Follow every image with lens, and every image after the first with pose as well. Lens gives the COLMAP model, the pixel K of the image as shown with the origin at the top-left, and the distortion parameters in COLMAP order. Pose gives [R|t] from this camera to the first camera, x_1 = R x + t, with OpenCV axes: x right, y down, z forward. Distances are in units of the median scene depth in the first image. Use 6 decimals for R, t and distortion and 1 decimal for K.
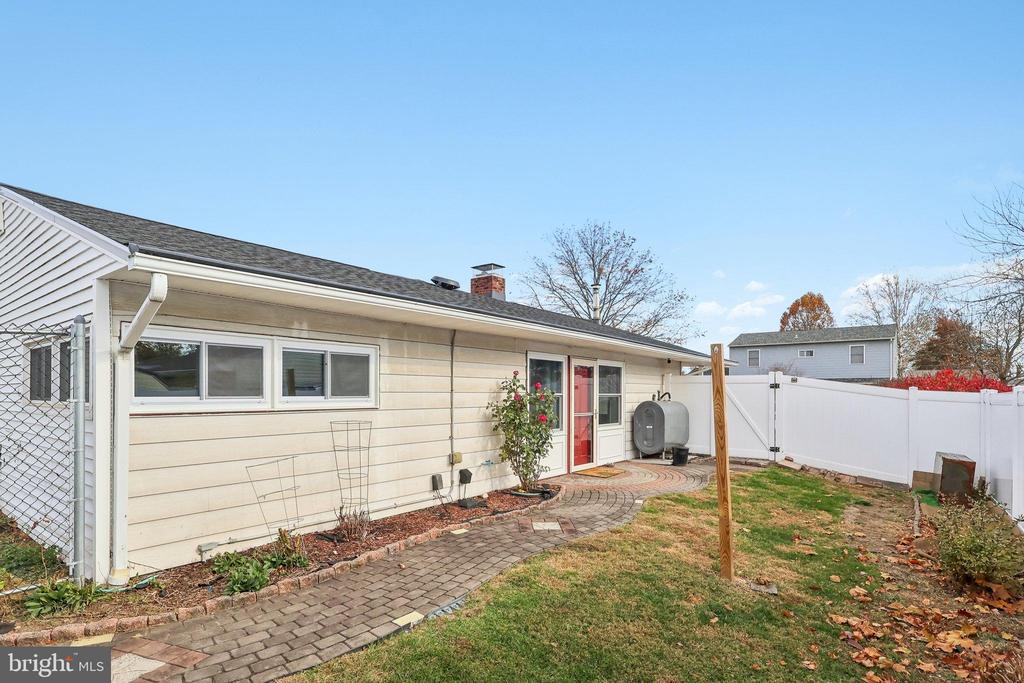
lens RADIAL K [[511.3, 0, 508.9], [0, 511.3, 339.4], [0, 0, 1]] dist [-0.000258, -0.000120]
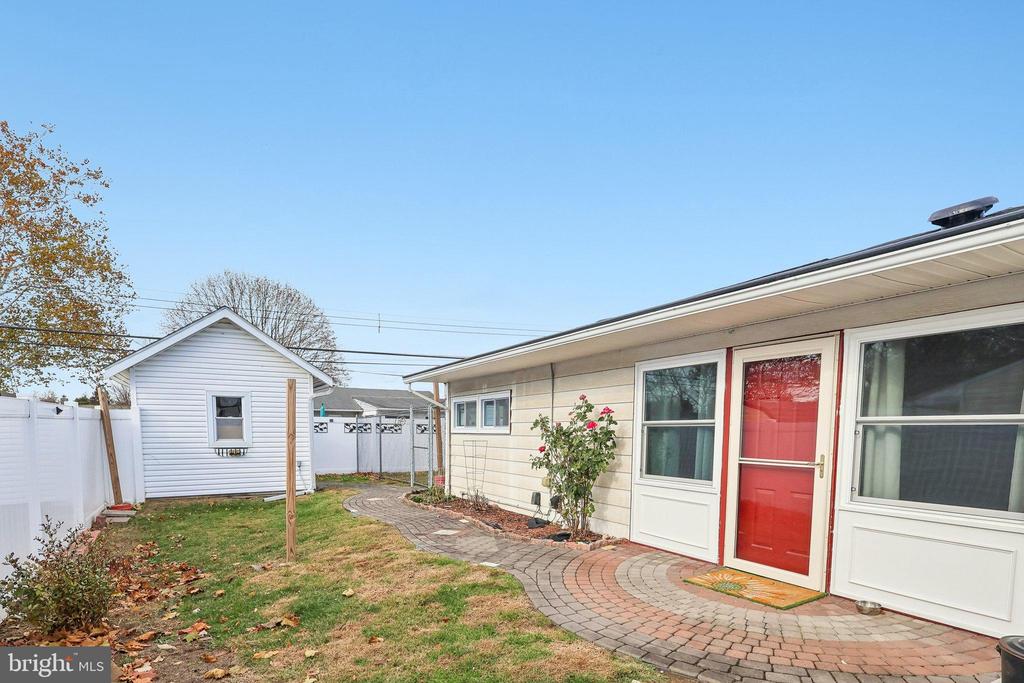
lens RADIAL K [[546.9, 0, 512.6], [0, 546.9, 428.4], [0, 0, 1]] dist [-0.001374, -0.000361]
pose [[-0.384243, -0.003637, -0.923225, 0.962015], [0.097213, 0.994274, -0.044377, 0.157047], [0.918100, -0.106801, -0.381689, 1.338472]]
